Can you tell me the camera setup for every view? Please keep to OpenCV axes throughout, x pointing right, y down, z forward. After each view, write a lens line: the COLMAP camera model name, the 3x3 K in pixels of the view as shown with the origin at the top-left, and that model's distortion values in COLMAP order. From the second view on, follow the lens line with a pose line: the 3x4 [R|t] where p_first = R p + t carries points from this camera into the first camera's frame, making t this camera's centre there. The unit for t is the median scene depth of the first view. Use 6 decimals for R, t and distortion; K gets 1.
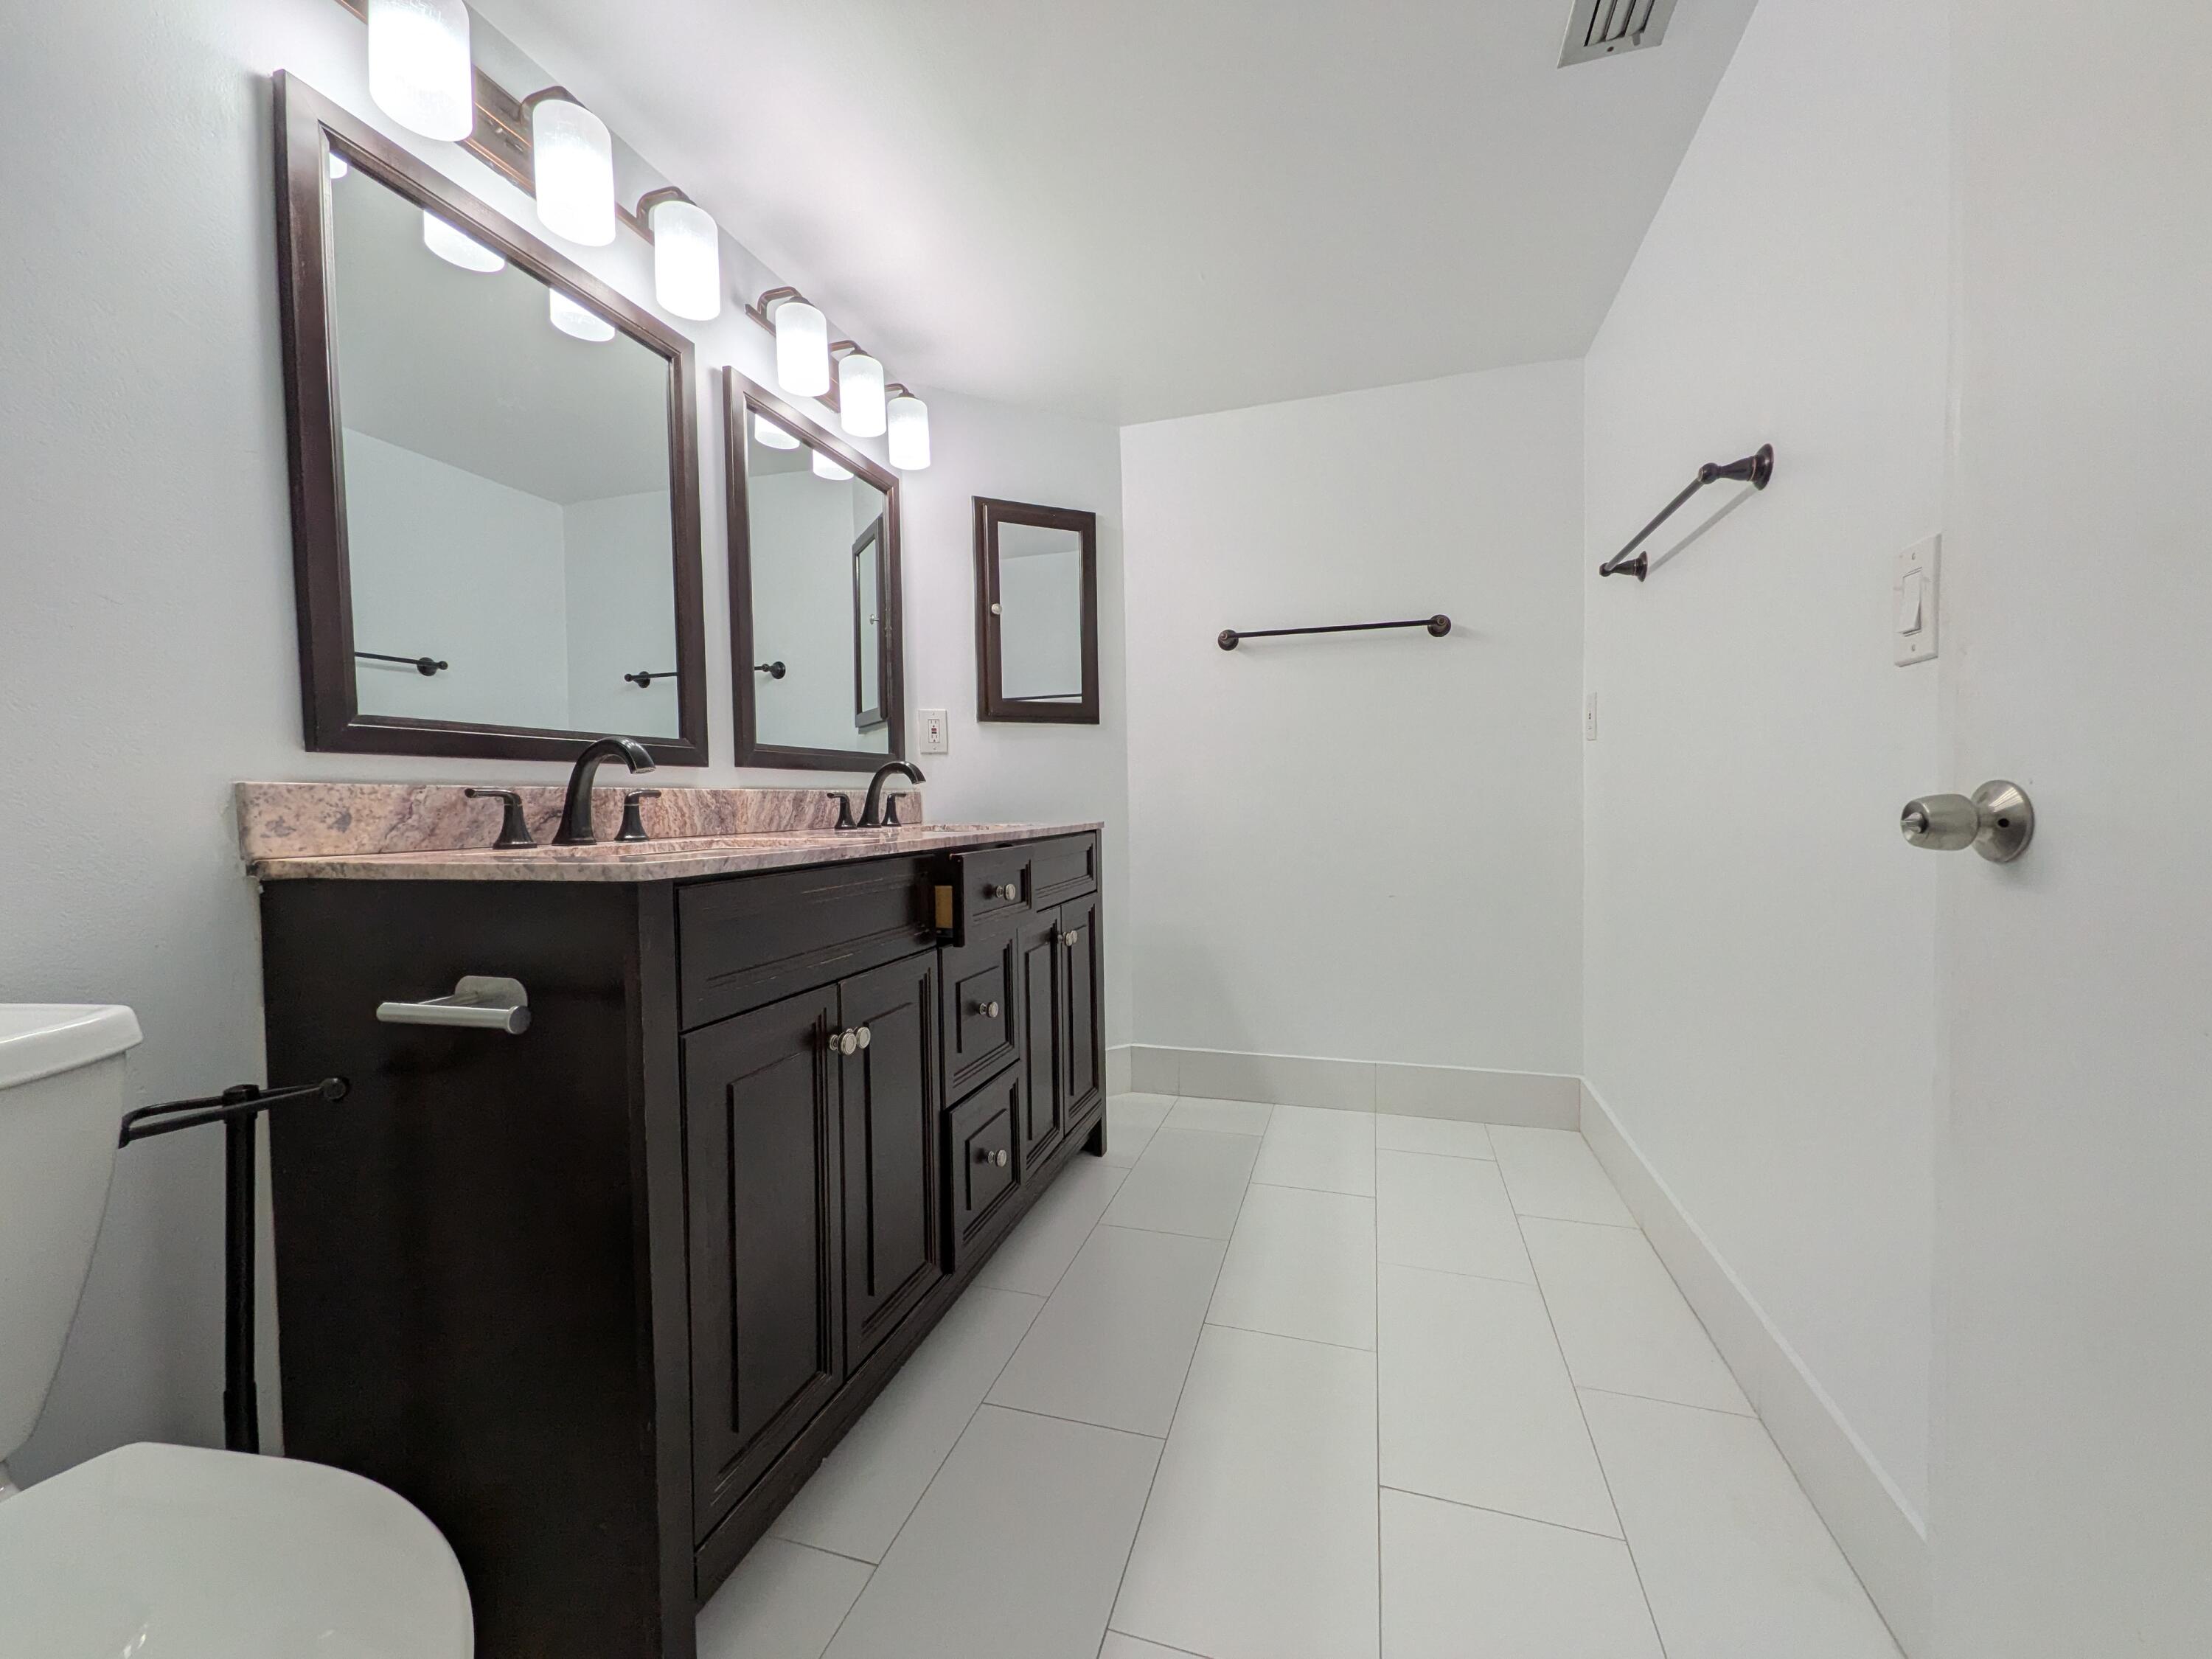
lens RADIAL K [[874.0, 0, 1106.0], [0, 874.0, 829.5], [0, 0, 1]] dist [0.000814, 0.000118]
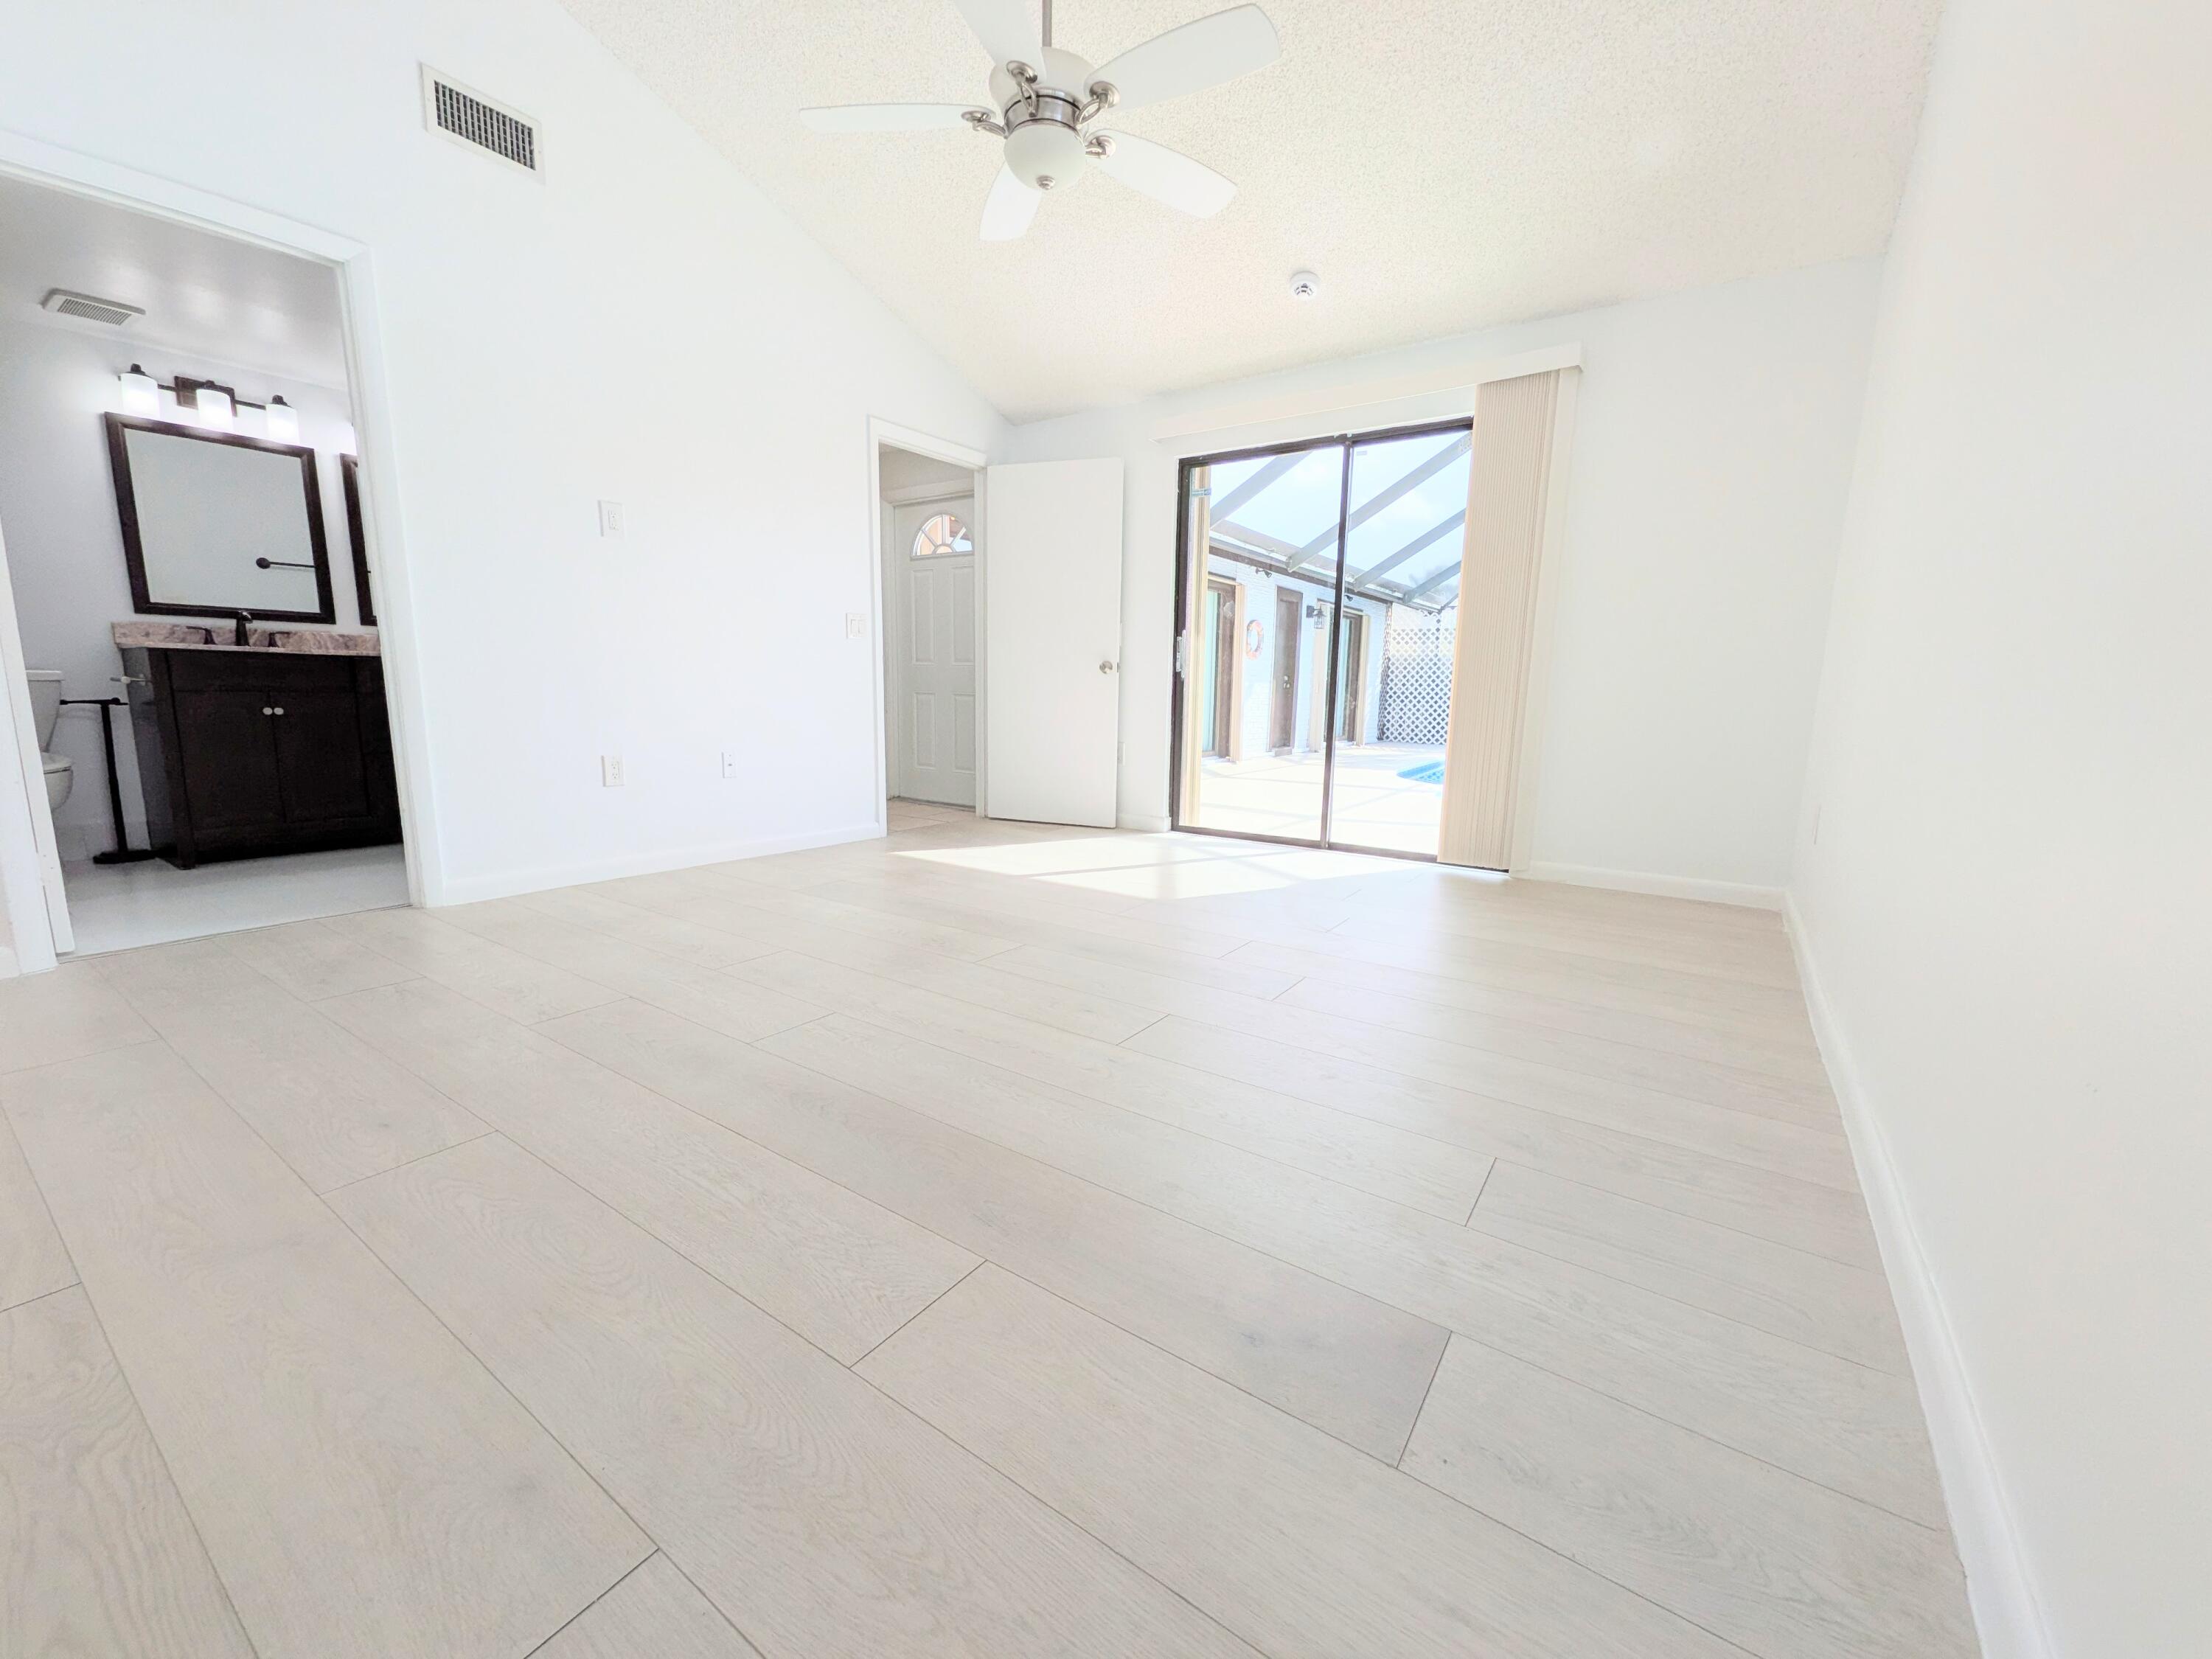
lens RADIAL K [[874.0, 0, 1106.0], [0, 874.0, 829.5], [0, 0, 1]] dist [0.000814, 0.000118]
pose [[0.954394, 0.084791, -0.286255, 3.624097], [-0.047890, 0.989885, 0.133545, 0.105254], [0.294683, -0.113746, 0.948801, -1.183999]]
